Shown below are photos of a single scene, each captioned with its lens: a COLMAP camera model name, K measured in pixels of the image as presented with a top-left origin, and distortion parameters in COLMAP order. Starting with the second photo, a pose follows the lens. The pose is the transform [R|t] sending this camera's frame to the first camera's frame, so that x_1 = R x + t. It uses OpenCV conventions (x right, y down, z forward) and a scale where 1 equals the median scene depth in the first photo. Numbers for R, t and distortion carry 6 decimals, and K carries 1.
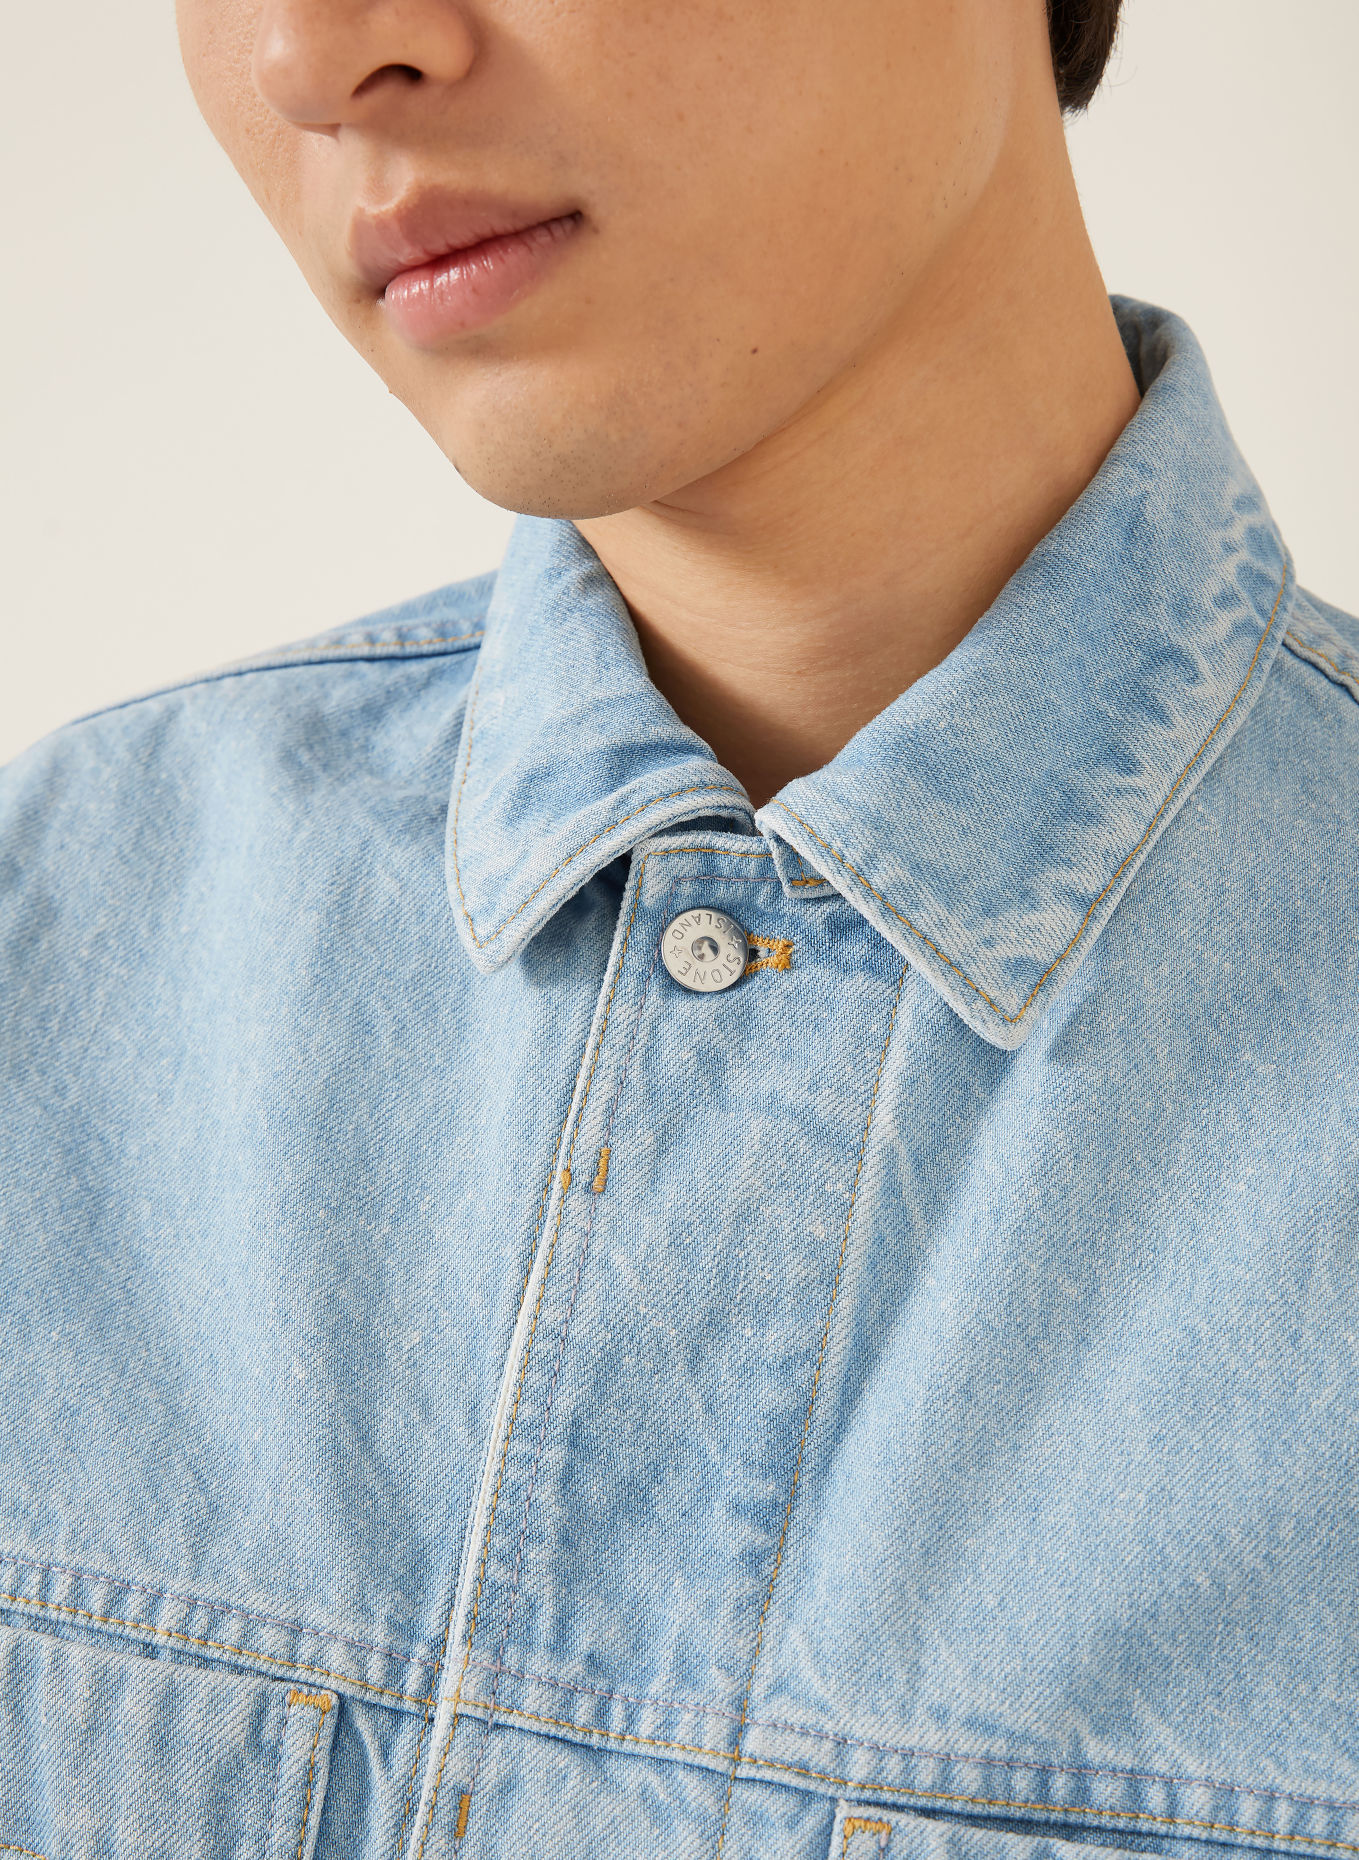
lens RADIAL K [[3968.3, 0, 679.5], [0, 3968.3, 930.0], [0, 0, 1]] dist [0.505706, -4.297345]
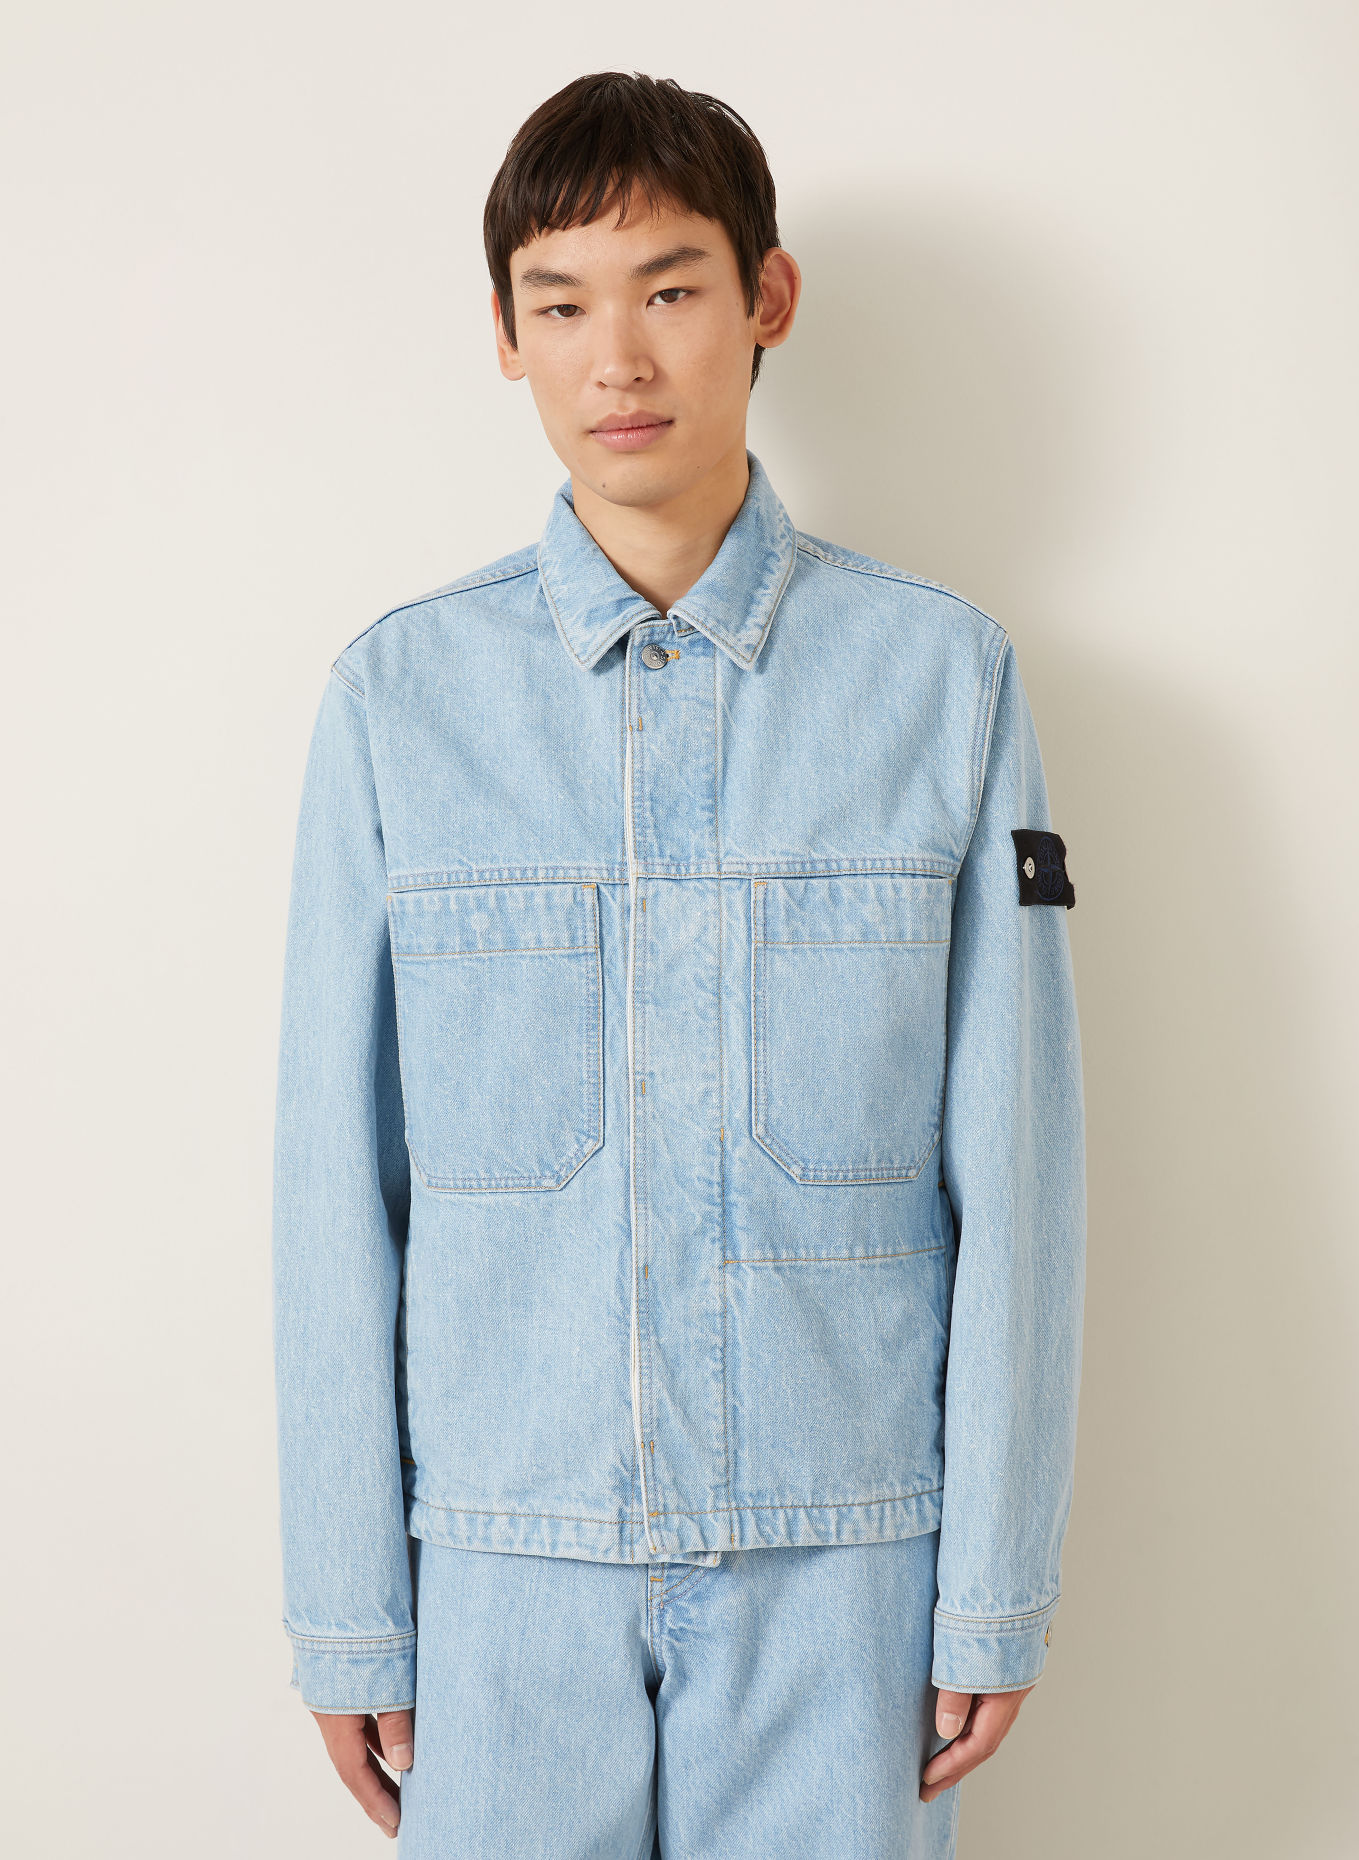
lens RADIAL K [[3444.7, 0, 679.5], [0, 3444.7, 930.0], [0, 0, 1]] dist [0.226589, -8.605532]
pose [[0.939878, -0.149645, 0.306978, -0.927911], [0.159266, 0.987215, -0.006380, 0.262302], [-0.302099, 0.054888, 0.951695, -1.803567]]
